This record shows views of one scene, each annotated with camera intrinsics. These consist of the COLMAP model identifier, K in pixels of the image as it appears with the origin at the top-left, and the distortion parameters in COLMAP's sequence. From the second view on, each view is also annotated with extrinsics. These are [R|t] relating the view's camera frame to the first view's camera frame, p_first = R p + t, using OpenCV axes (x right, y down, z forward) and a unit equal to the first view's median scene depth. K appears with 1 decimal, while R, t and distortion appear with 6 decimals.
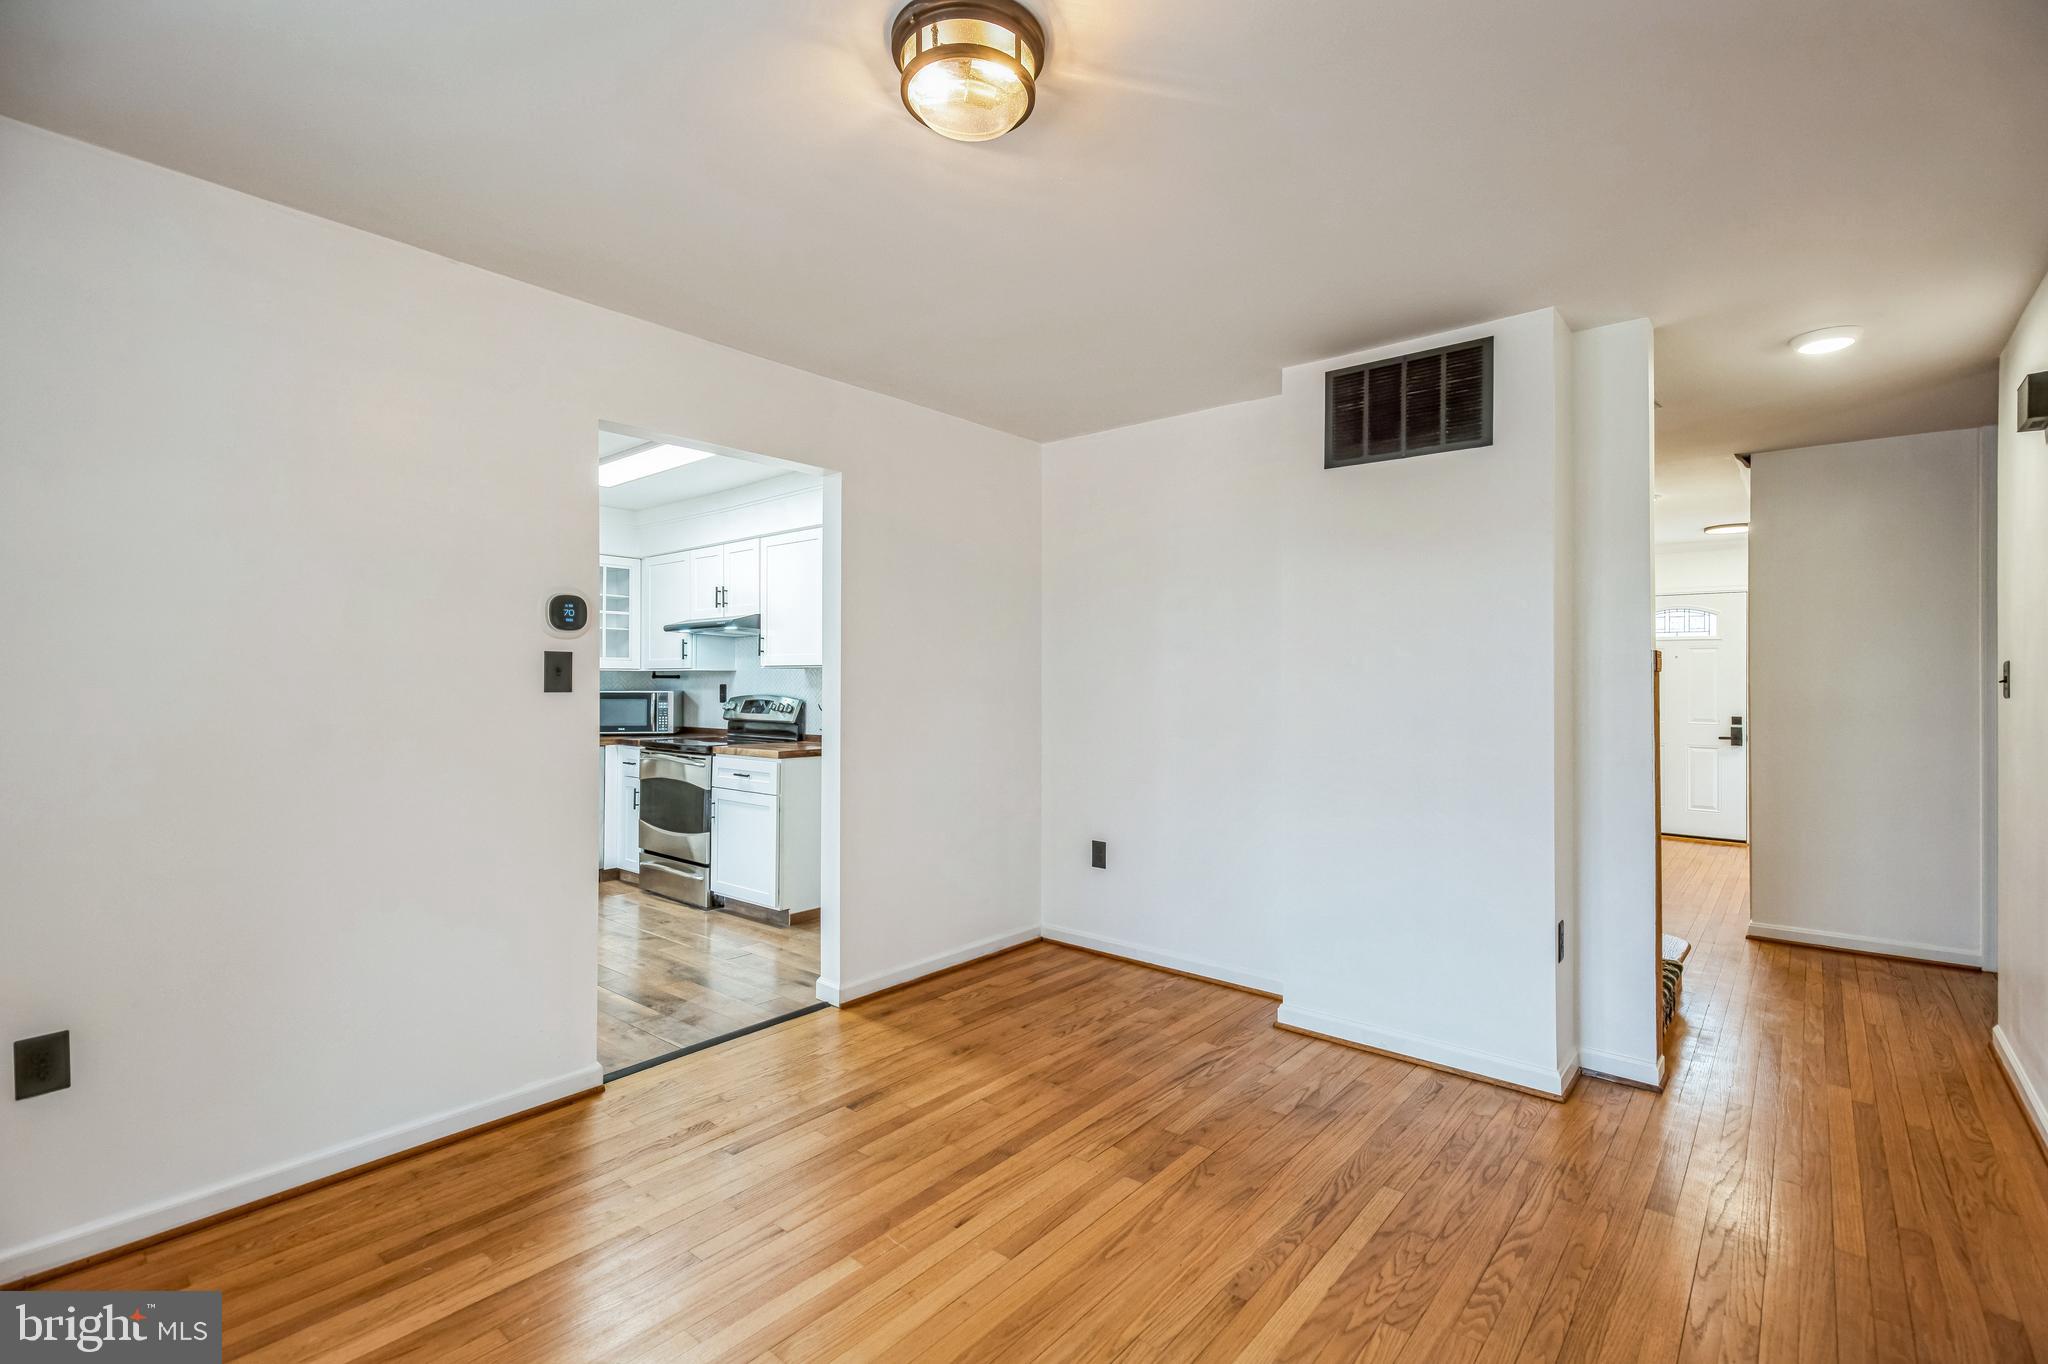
lens RADIAL K [[925.6, 0, 1029.4], [0, 925.6, 679.3], [0, 0, 1]] dist [0.010870, -0.000709]
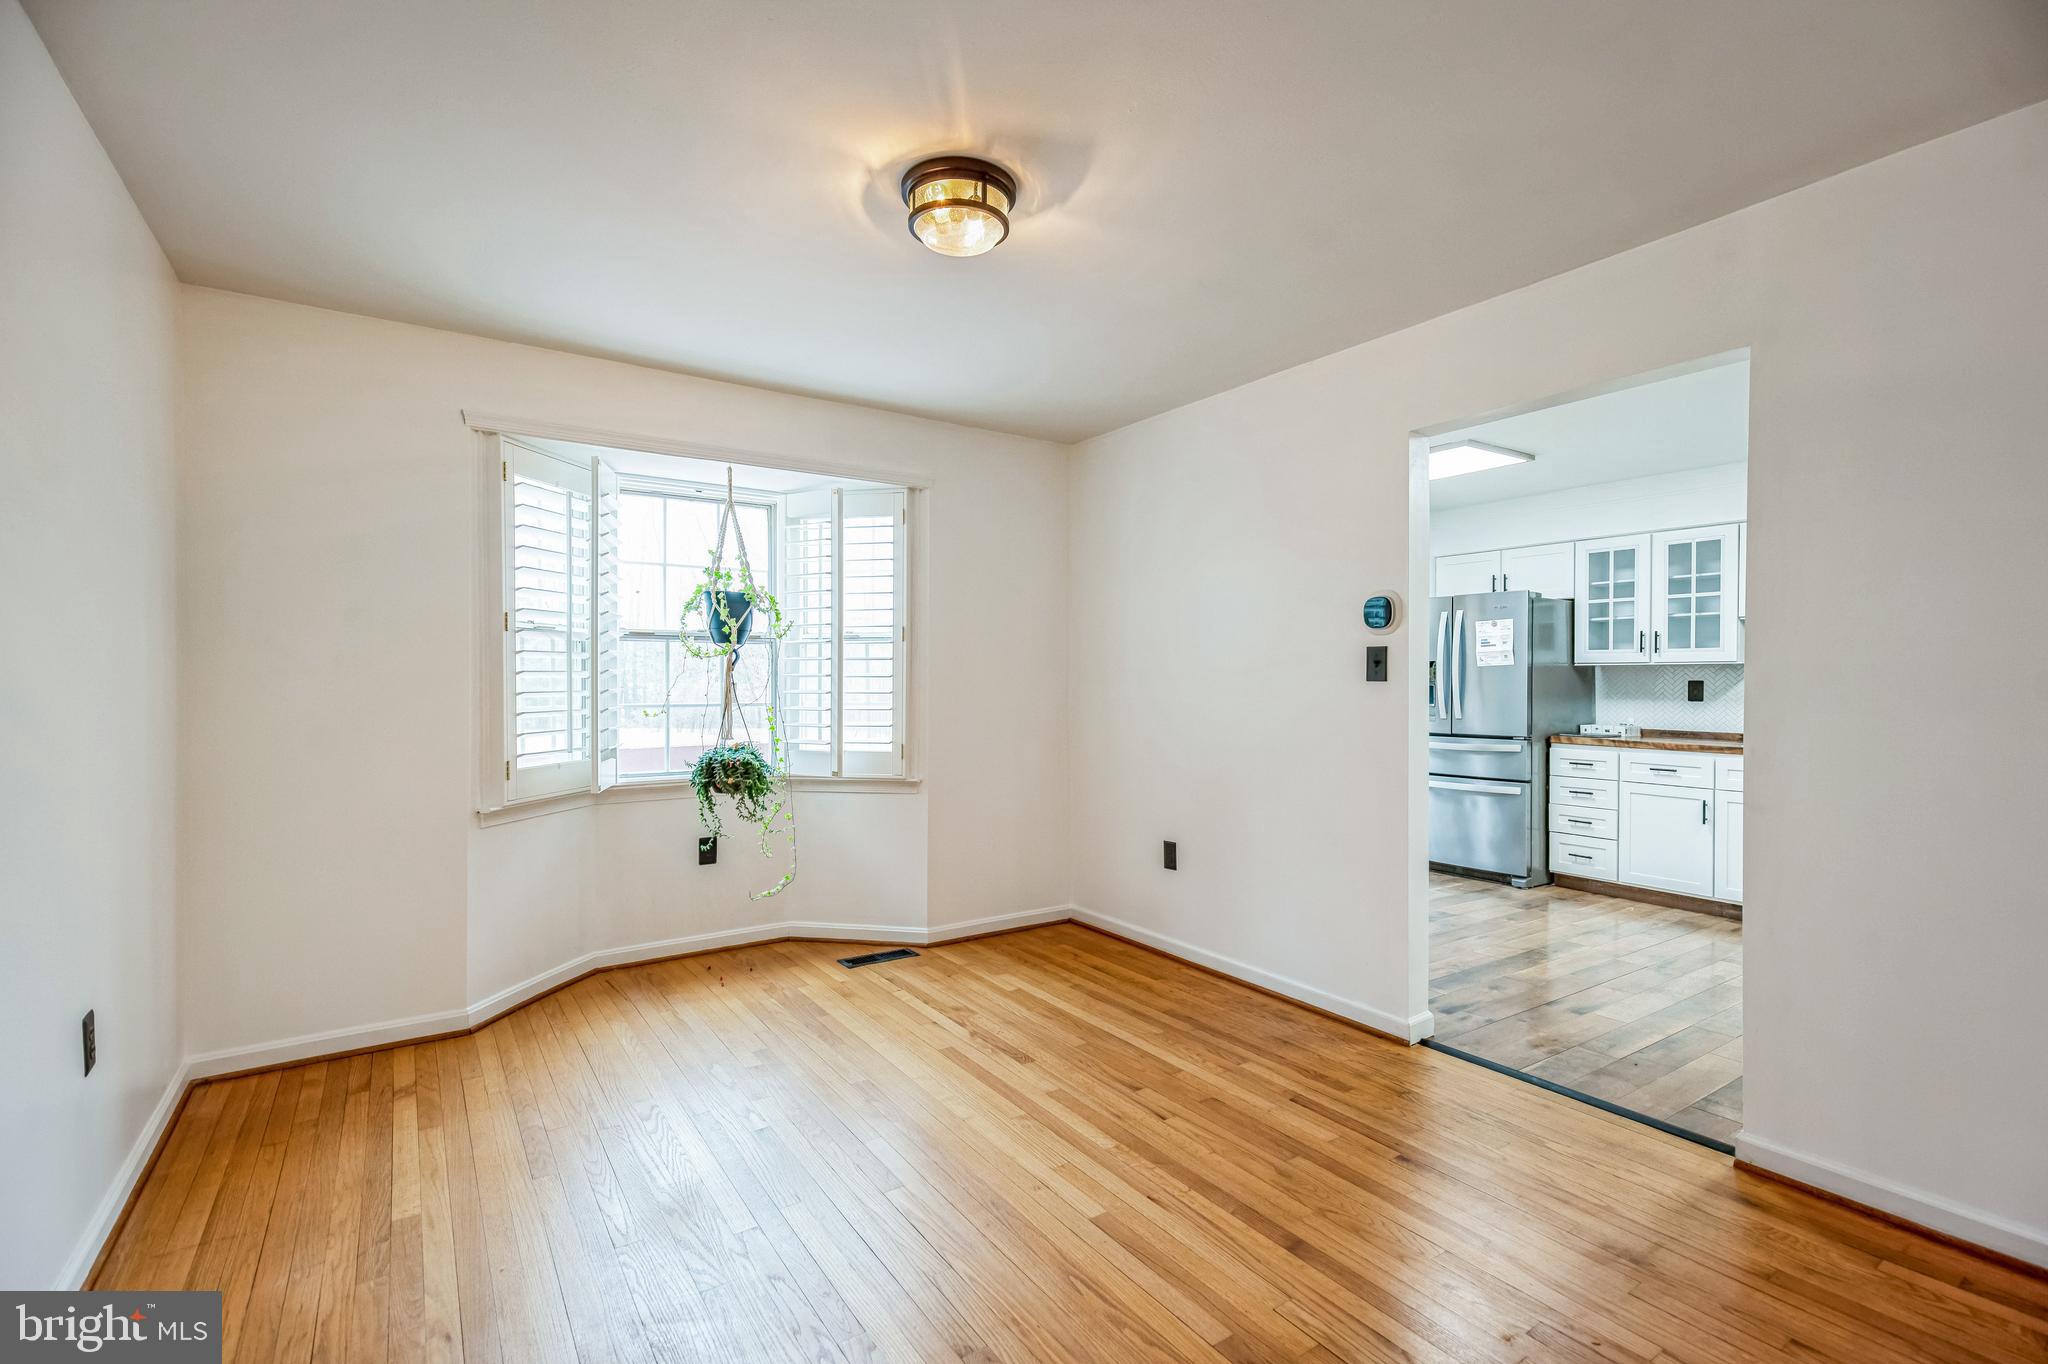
lens RADIAL K [[925.6, 0, 1029.4], [0, 925.6, 679.3], [0, 0, 1]] dist [0.010870, -0.000709]
pose [[-0.271284, -0.002465, -0.962496, 0.818777], [-0.002370, 0.999995, -0.001893, 0.016523], [0.962497, 0.001768, -0.271288, 0.994399]]
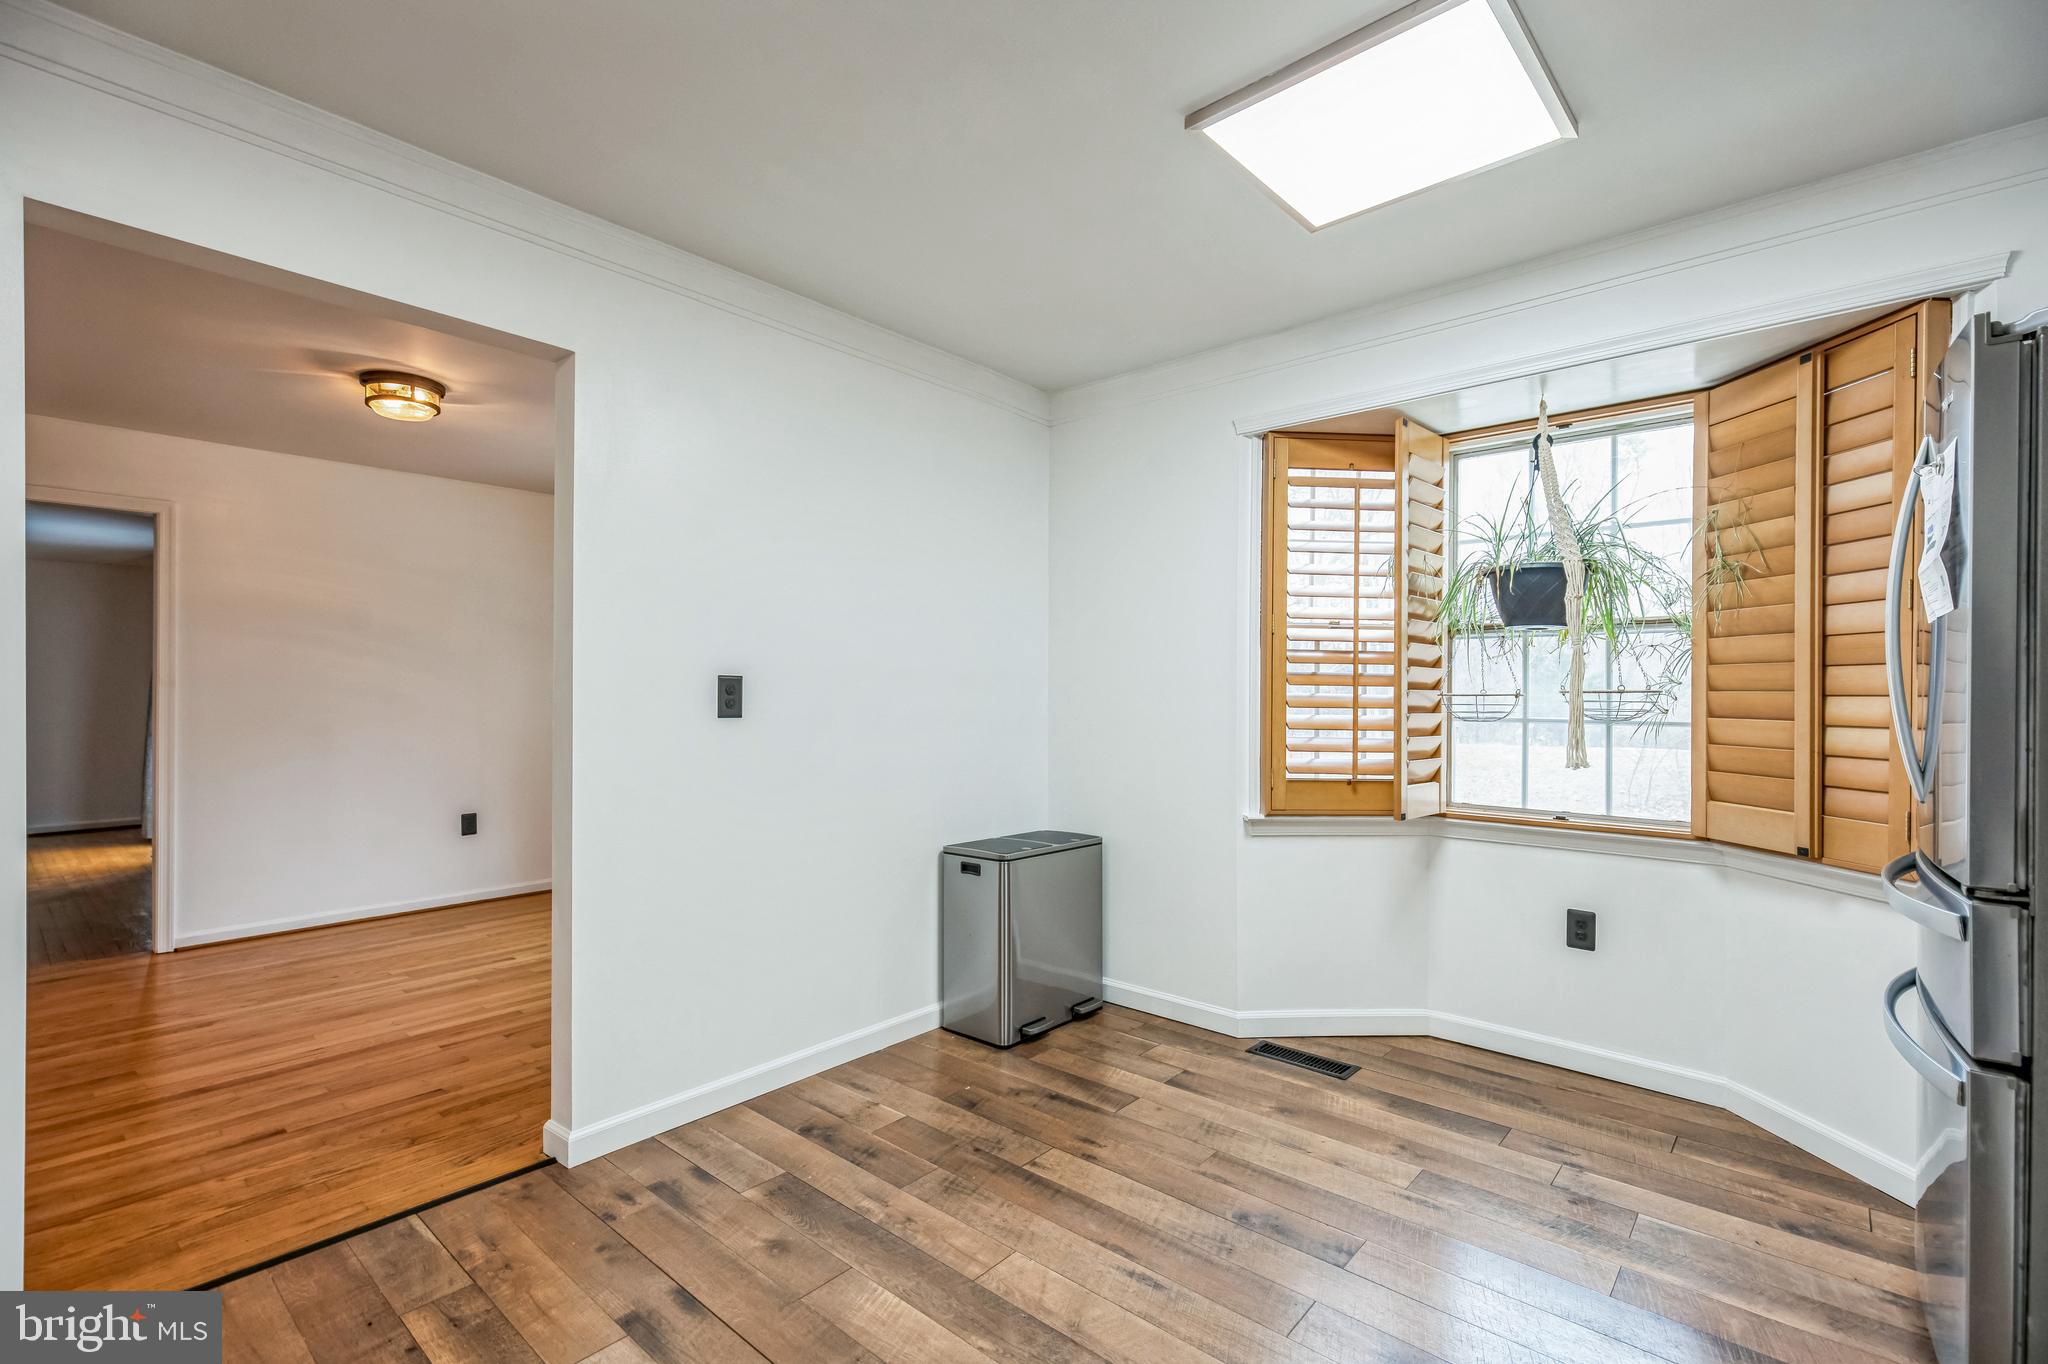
lens RADIAL K [[925.6, 0, 1029.4], [0, 925.6, 679.3], [0, 0, 1]] dist [0.010870, -0.000709]
pose [[-0.999829, -0.000855, 0.018453, -1.054925], [-0.001117, 0.999899, -0.014174, 0.022096], [-0.018439, -0.014193, -0.999729, 2.126019]]
